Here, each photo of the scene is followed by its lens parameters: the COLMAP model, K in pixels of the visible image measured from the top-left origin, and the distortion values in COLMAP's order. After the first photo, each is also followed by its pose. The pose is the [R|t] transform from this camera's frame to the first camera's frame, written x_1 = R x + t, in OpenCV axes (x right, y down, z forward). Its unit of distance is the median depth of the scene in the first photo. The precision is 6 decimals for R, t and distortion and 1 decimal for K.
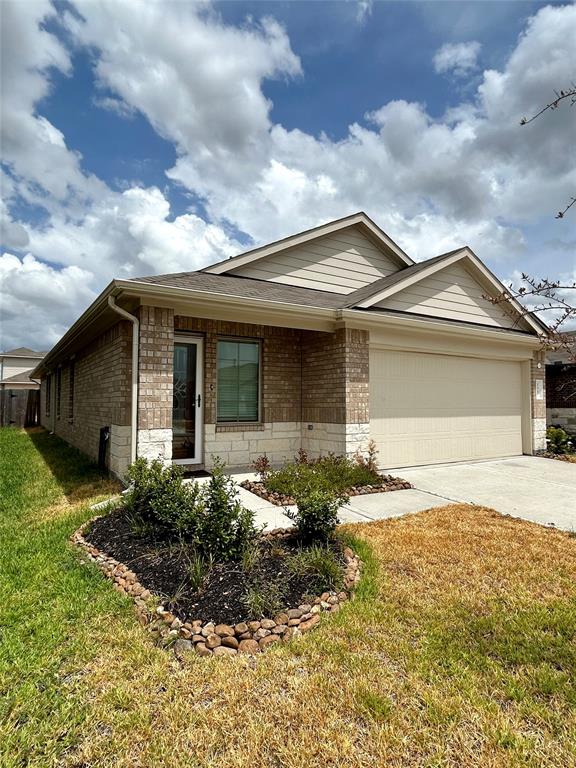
lens RADIAL K [[489.6, 0, 286.0], [0, 489.6, 383.2], [0, 0, 1]] dist [-0.004925, -0.001030]
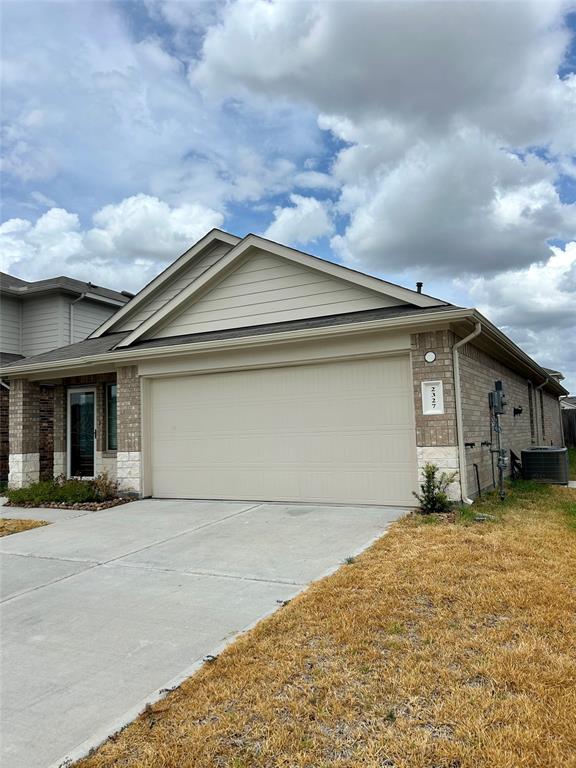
lens RADIAL K [[568.2, 0, 264.4], [0, 568.2, 405.5], [0, 0, 1]] dist [-0.008927, -0.001544]
pose [[0.446276, -0.066935, -0.892389, 1.411585], [0.065633, 0.996961, -0.041956, 0.052084], [0.892485, -0.039846, 0.449313, 0.697758]]
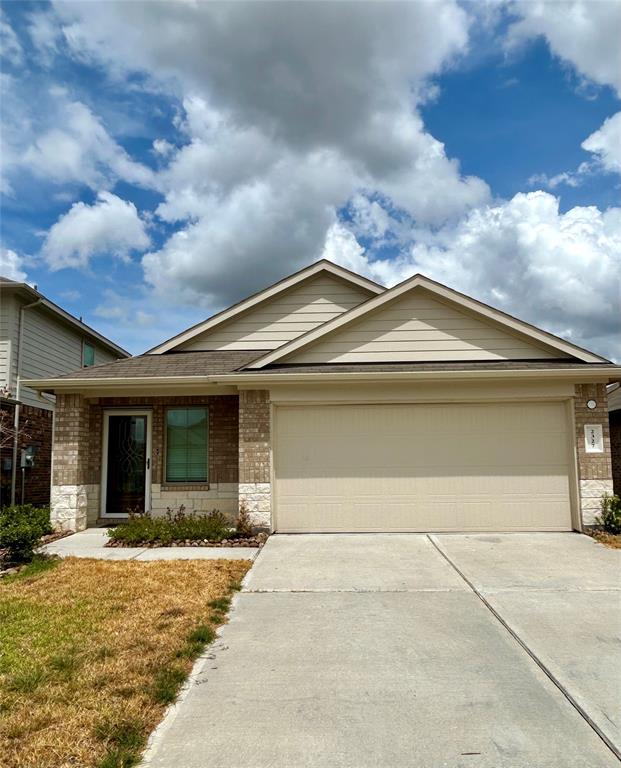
lens RADIAL K [[664.1, 0, 283.9], [0, 664.1, 386.8], [0, 0, 1]] dist [-0.002131, -0.001312]
pose [[0.773521, -0.093920, -0.626773, 1.059323], [0.038237, 0.994073, -0.101768, 0.026607], [0.632616, 0.054754, 0.772528, -0.029740]]
